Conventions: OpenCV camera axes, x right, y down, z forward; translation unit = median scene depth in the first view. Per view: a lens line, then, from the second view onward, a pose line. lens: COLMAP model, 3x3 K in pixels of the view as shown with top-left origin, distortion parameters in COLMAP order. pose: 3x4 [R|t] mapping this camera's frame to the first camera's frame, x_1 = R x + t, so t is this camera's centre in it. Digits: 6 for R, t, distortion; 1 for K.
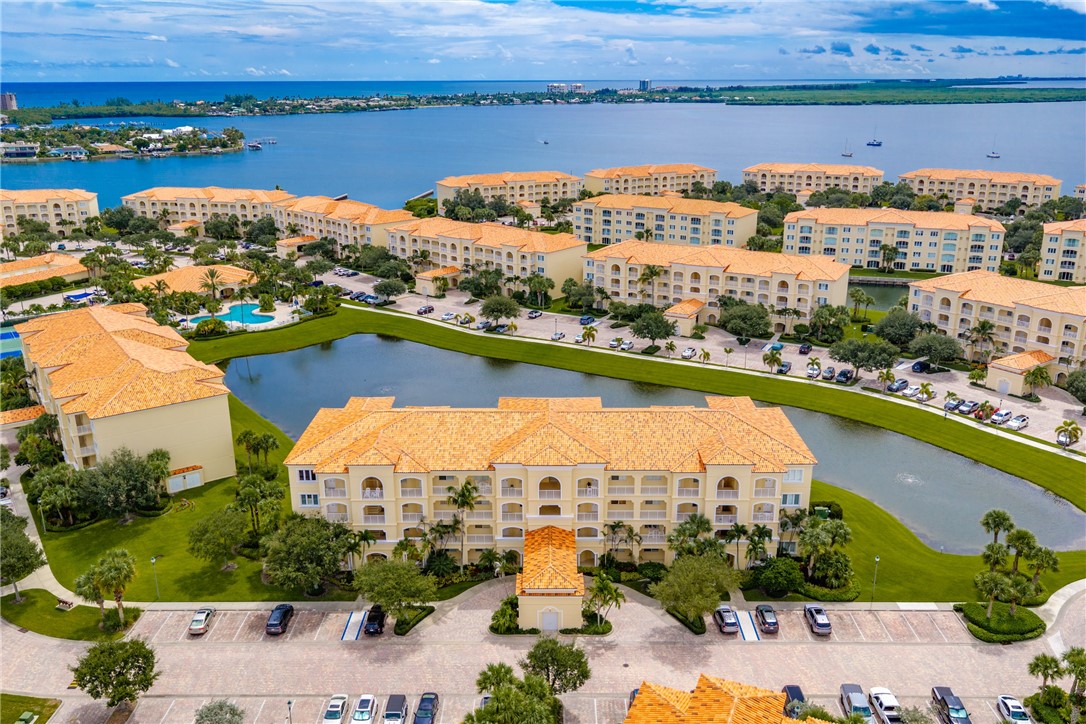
lens RADIAL K [[910.7, 0, 543.0], [0, 910.7, 362.0], [0, 0, 1]] dist [0.019692, -0.035260]
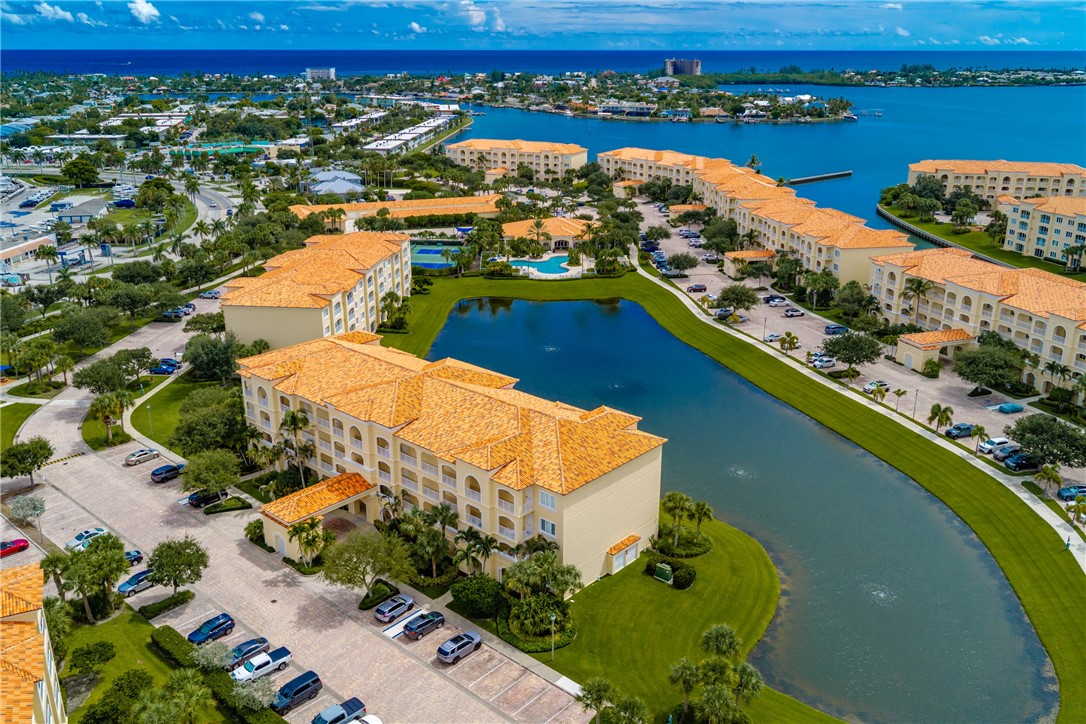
lens RADIAL K [[910.7, 0, 543.0], [0, 910.7, 362.0], [0, 0, 1]] dist [0.019692, -0.035260]
pose [[0.743631, 0.220710, -0.631110, 0.267743], [-0.201098, 0.974067, 0.103697, -0.033661], [0.637631, 0.049802, 0.768731, 0.101759]]
